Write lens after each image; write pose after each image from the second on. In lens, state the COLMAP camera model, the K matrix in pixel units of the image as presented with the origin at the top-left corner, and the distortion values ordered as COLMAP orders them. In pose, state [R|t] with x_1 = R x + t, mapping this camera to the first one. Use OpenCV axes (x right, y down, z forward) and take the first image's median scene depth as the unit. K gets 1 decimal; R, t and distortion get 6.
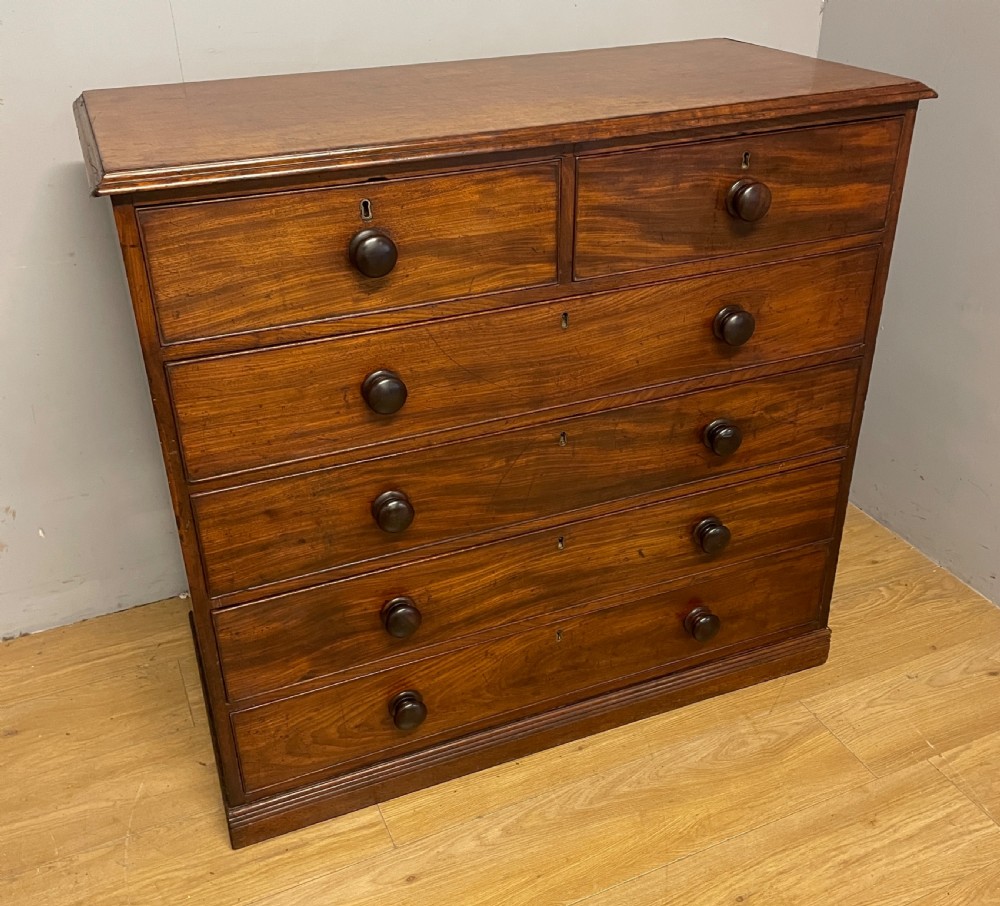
lens RADIAL K [[999.6, 0, 495.9], [0, 999.6, 435.1], [0, 0, 1]] dist [0.096685, -0.123732]
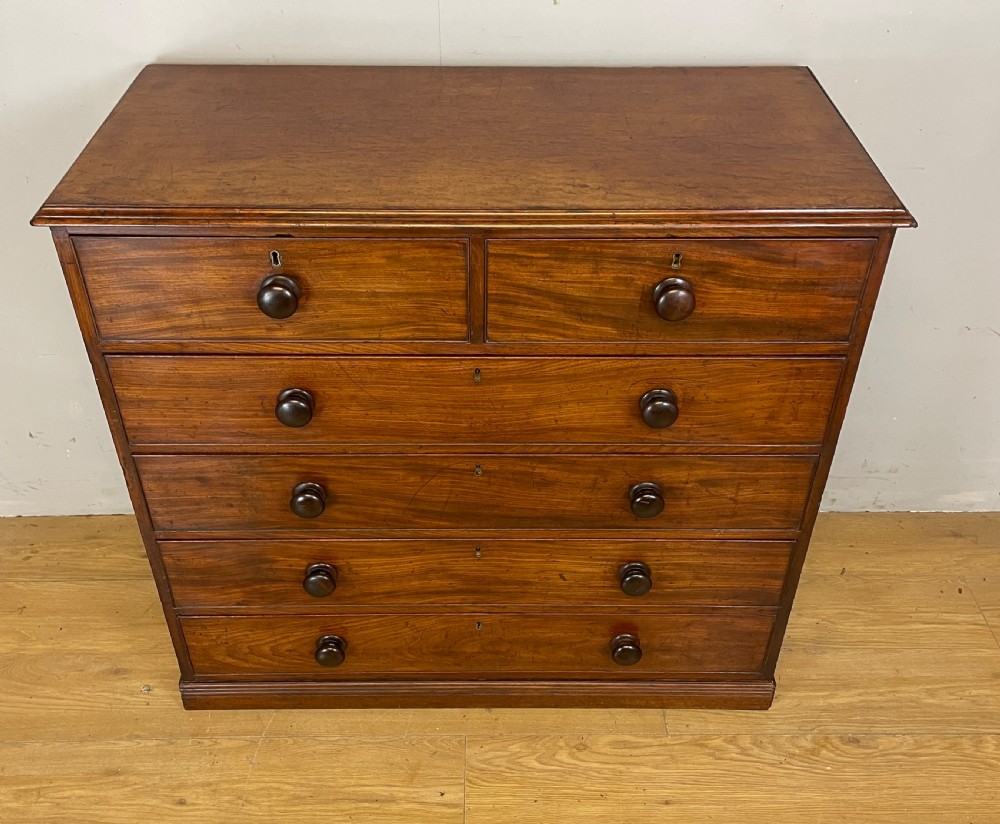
lens RADIAL K [[996.1, 0, 511.1], [0, 996.1, 409.7], [0, 0, 1]] dist [0.111660, -0.153098]
pose [[0.933194, 0.244144, -0.263709, 0.371753], [-0.198383, 0.961837, 0.188452, -0.271228], [0.299655, -0.123547, 0.946014, 0.010584]]
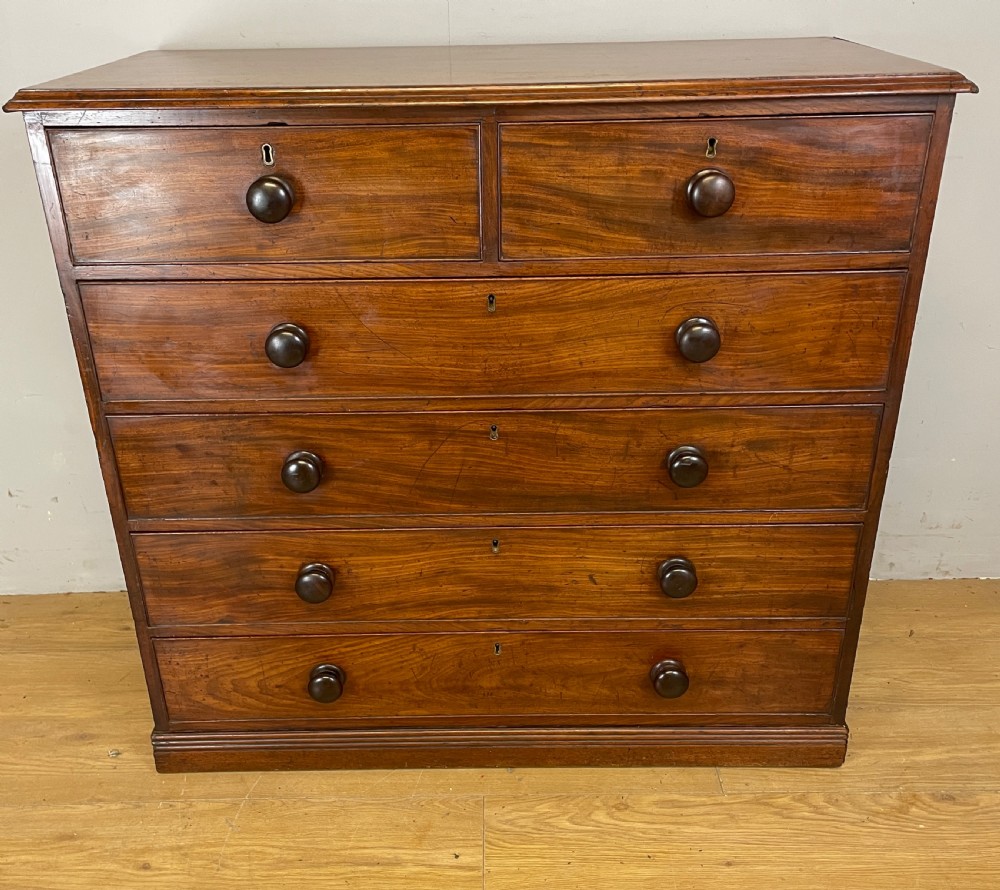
lens RADIAL K [[1000.7, 0, 503.0], [0, 1000.7, 464.3], [0, 0, 1]] dist [0.099668, -0.130707]
pose [[0.929940, 0.170027, -0.326039, 0.394915], [-0.179066, 0.983834, 0.002325, 0.030002], [0.321164, 0.056221, 0.945353, 0.114212]]
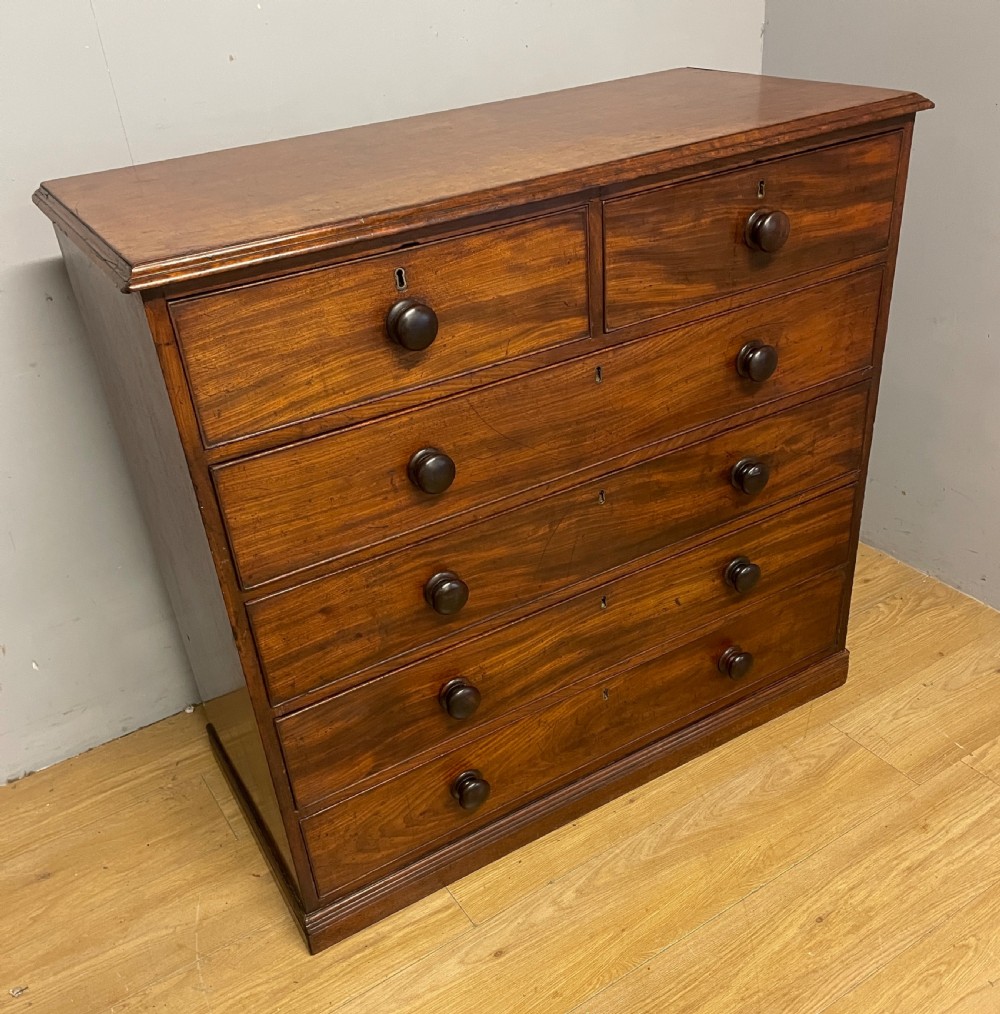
lens RADIAL K [[1000.9, 0, 502.2], [0, 1000.9, 561.3], [0, 0, 1]] dist [0.097616, -0.128242]
pose [[0.986822, -0.129491, 0.097033, -0.134866], [0.123455, 0.990163, 0.065842, -0.010782], [-0.104604, -0.052995, 0.993101, 0.031682]]
